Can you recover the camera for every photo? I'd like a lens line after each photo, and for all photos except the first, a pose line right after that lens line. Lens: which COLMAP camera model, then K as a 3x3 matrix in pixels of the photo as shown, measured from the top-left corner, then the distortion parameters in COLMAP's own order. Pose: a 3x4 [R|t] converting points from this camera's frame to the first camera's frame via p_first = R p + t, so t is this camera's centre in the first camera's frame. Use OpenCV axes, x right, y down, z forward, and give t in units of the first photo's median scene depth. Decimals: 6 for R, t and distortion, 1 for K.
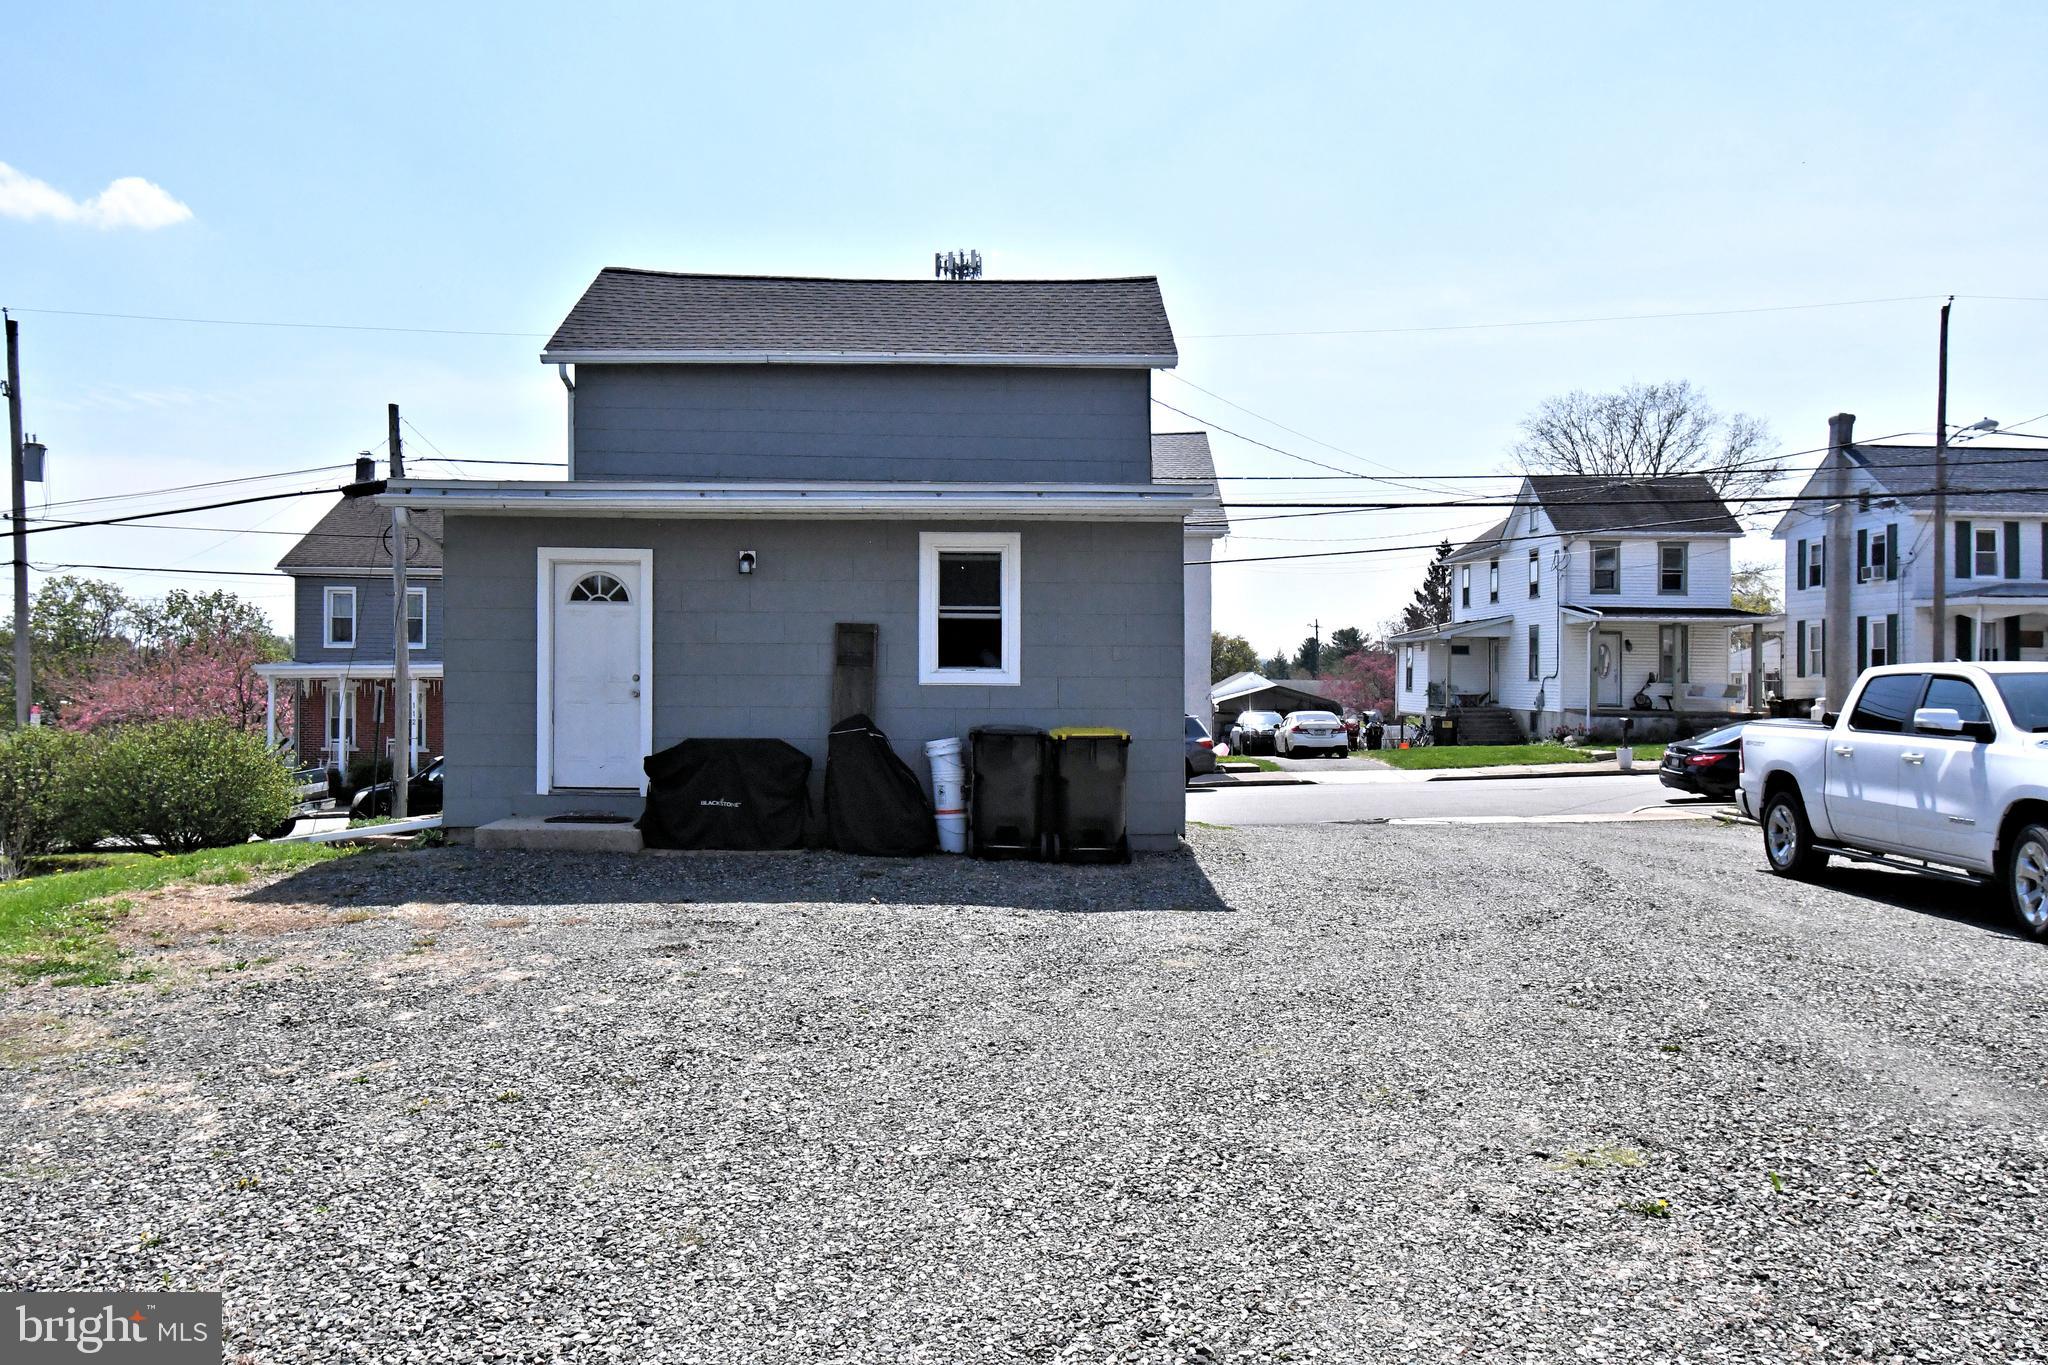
lens RADIAL K [[1427.9, 0, 1024.0], [0, 1427.9, 682.5], [0, 0, 1]] dist [-0.001877, -0.001111]
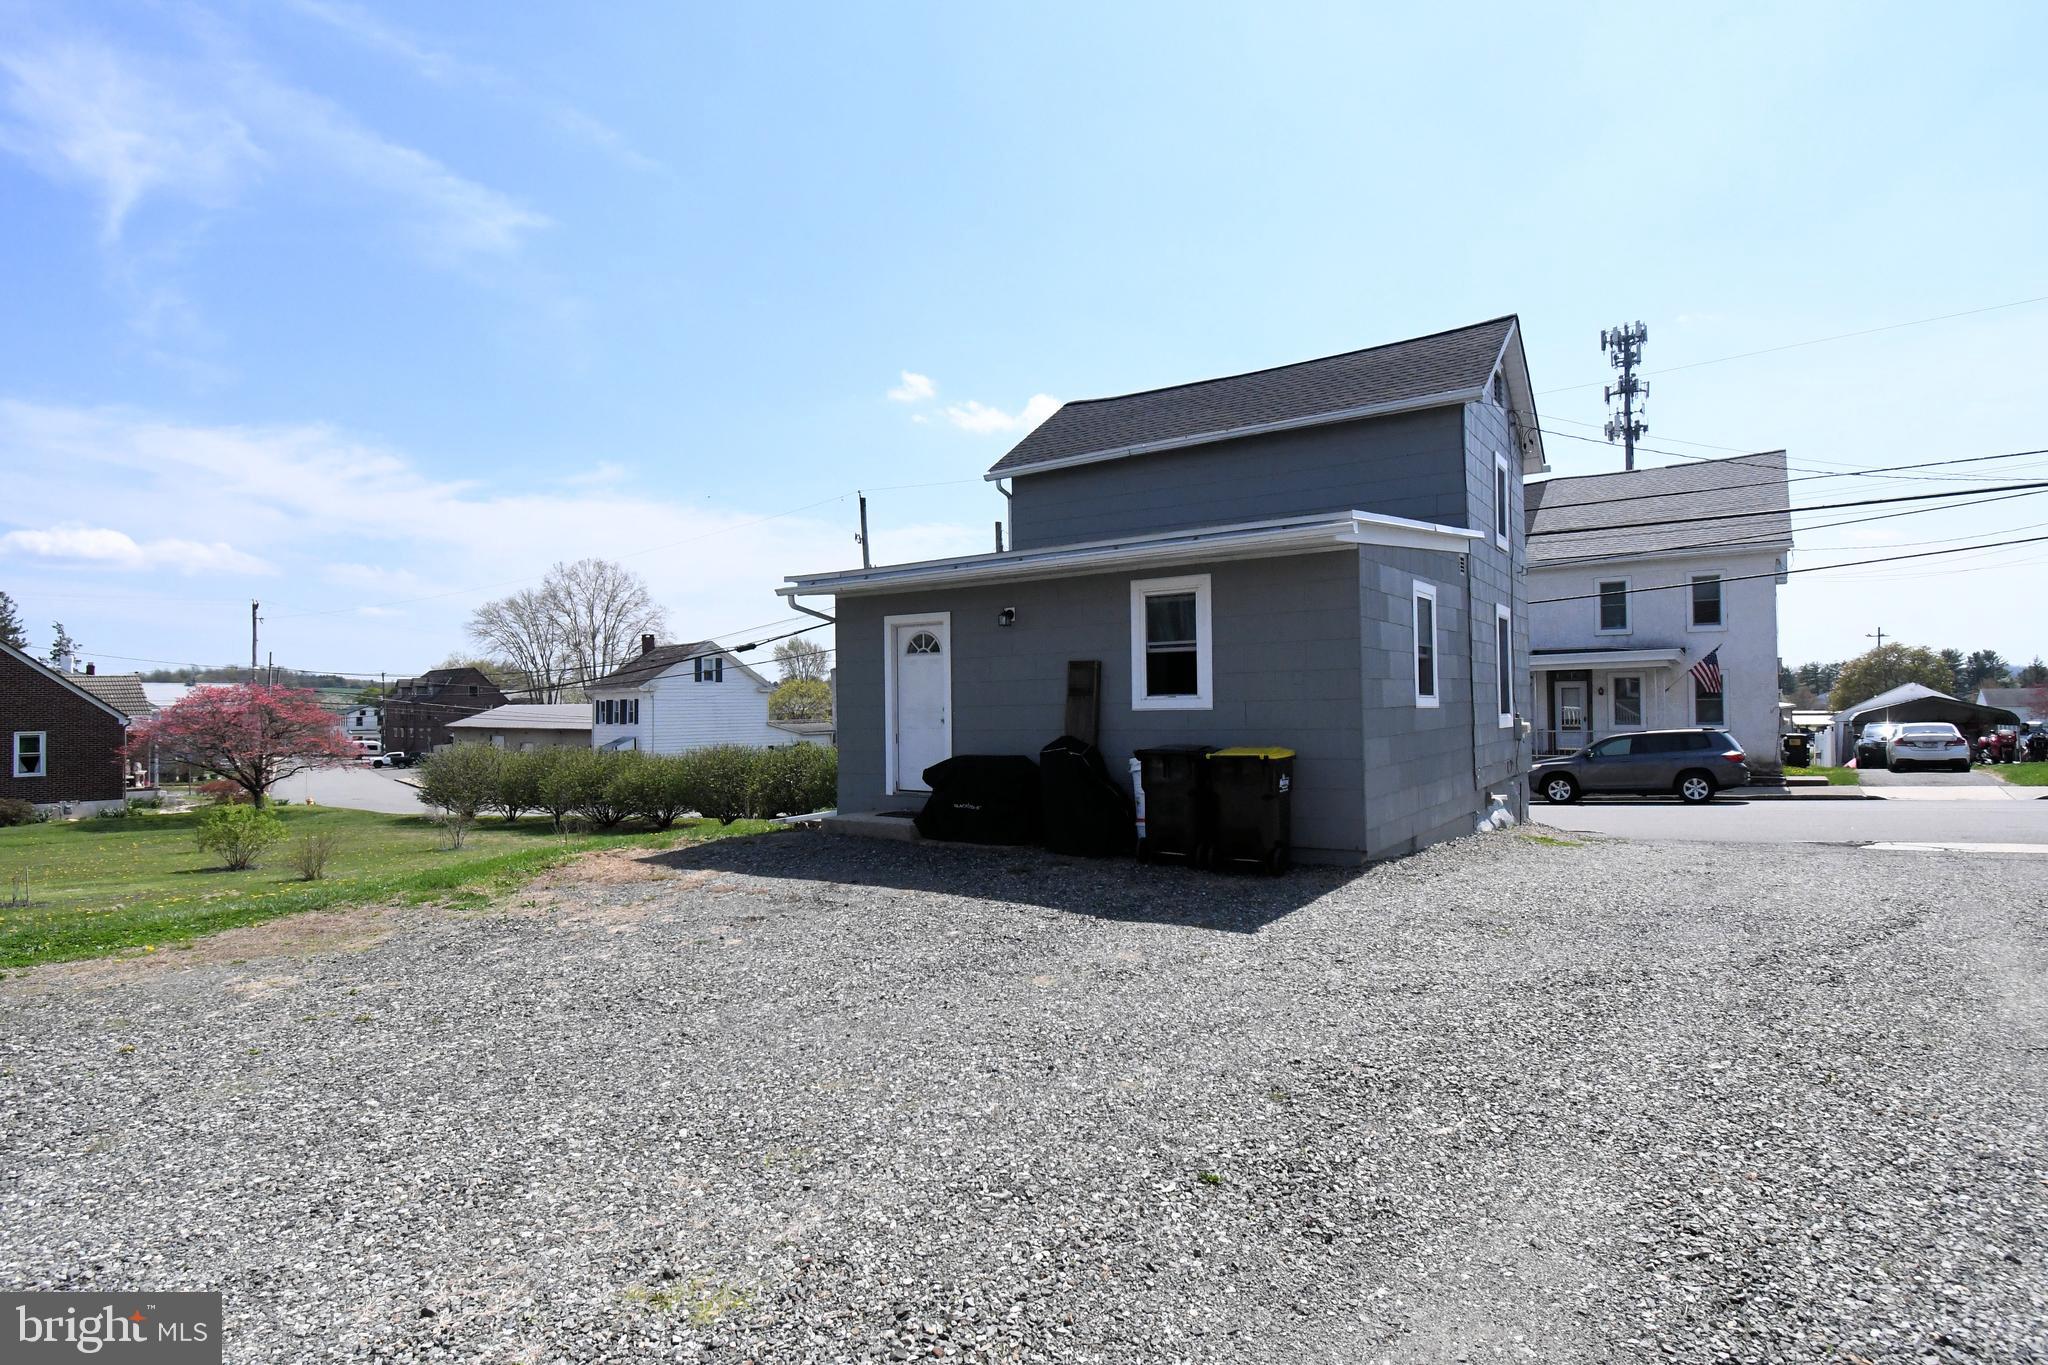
lens RADIAL K [[1053.9, 0, 1024.3], [0, 1053.9, 703.7], [0, 0, 1]] dist [0.003251, -0.000255]
pose [[0.821994, -0.021845, -0.569076, 0.347251], [0.021045, 0.999747, -0.007979, 0.001140], [0.569107, -0.005417, 0.822246, 0.234143]]
